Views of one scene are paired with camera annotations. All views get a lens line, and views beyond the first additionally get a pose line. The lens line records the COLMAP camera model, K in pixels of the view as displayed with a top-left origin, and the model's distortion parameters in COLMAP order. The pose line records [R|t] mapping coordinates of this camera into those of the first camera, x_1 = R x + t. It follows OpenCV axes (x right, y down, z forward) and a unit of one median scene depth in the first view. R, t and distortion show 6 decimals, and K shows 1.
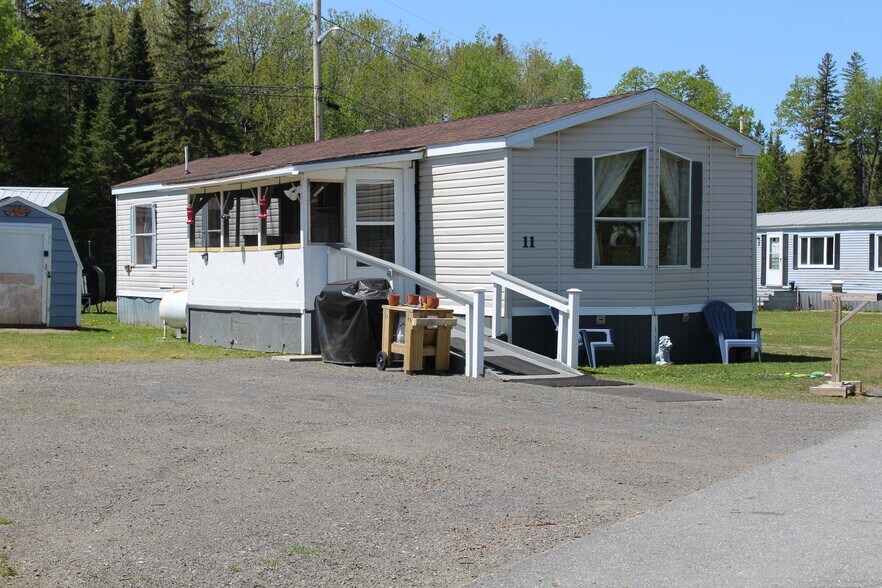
lens RADIAL K [[1611.4, 0, 441.0], [0, 1611.4, 294.0], [0, 0, 1]] dist [0.018659, -0.034192]
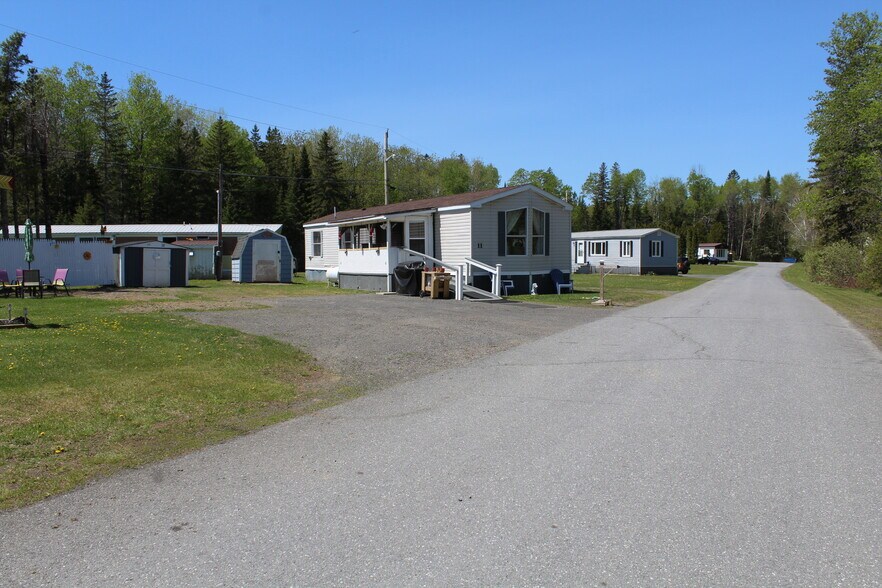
lens RADIAL K [[727.7, 0, 436.6], [0, 727.7, 293.9], [0, 0, 1]] dist [-0.175302, 0.155811]
pose [[0.999961, -0.007736, 0.004234, -0.015497], [0.007583, 0.999364, 0.034837, 0.002128], [-0.004501, -0.034803, 0.999384, -0.104873]]
